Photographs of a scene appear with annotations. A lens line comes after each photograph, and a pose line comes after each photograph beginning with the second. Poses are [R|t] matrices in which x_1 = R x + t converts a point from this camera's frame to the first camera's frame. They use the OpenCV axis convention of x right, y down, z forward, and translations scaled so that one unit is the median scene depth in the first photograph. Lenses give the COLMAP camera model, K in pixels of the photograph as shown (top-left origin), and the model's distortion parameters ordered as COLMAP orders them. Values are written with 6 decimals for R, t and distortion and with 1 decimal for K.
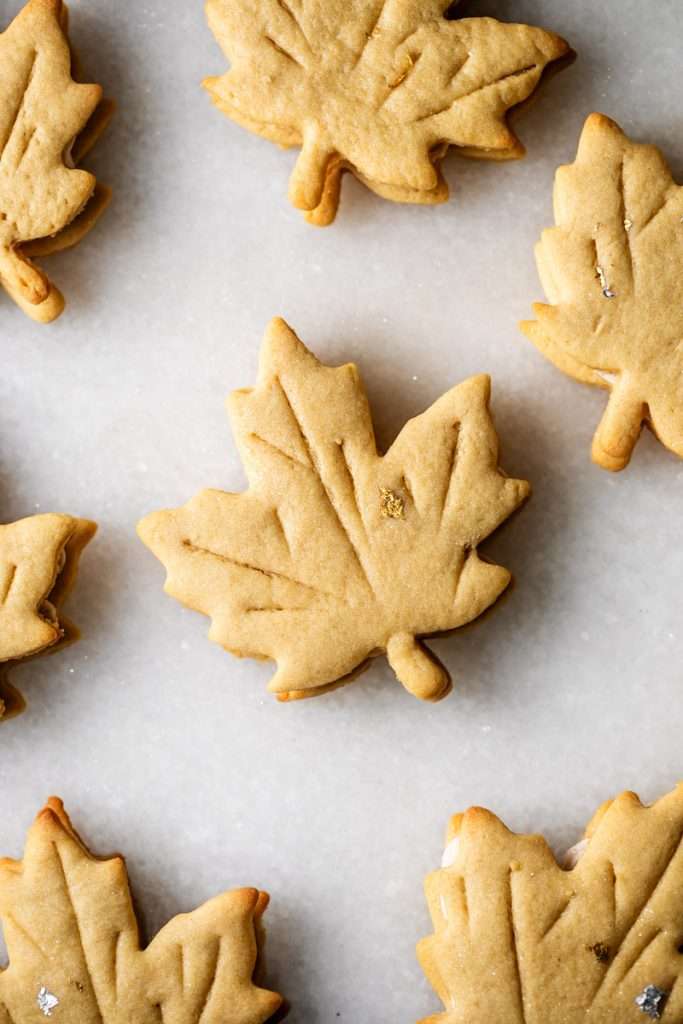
lens RADIAL K [[3228.3, 0, 341.5], [0, 3228.3, 512.0], [0, 0, 1]] dist [0.108067, -1.158718]
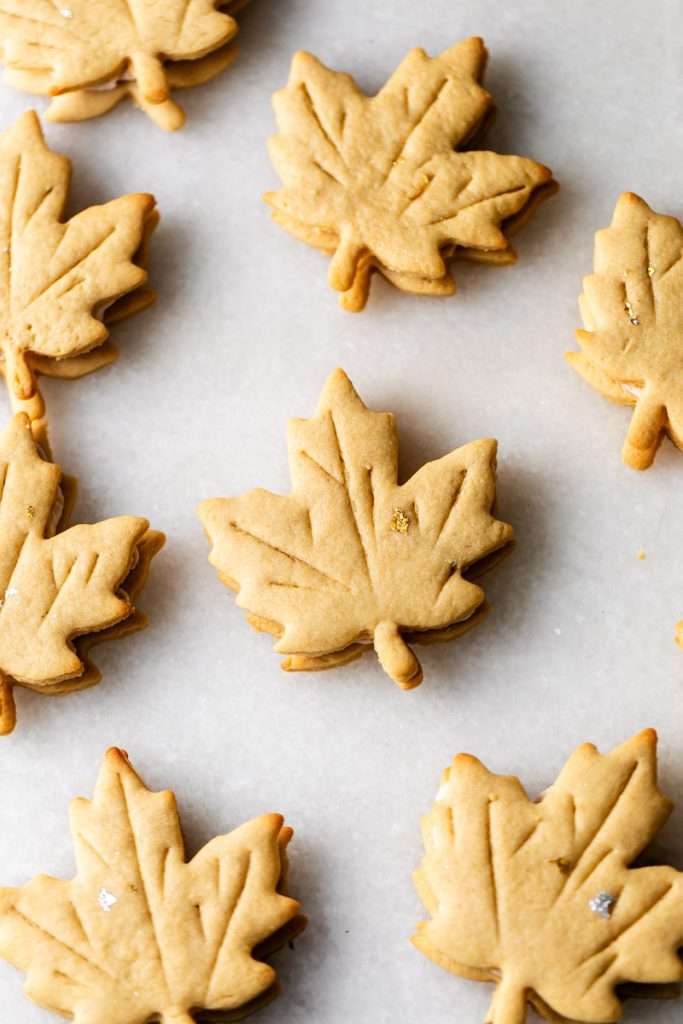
lens RADIAL K [[3228.3, 0, 341.5], [0, 3228.3, 512.0], [0, 0, 1]] dist [0.108067, -1.158718]
pose [[0.998811, 0.021520, -0.043753, 0.046427], [-0.030854, 0.973774, -0.225414, 0.275546], [0.037755, 0.226496, 0.973280, -0.209481]]
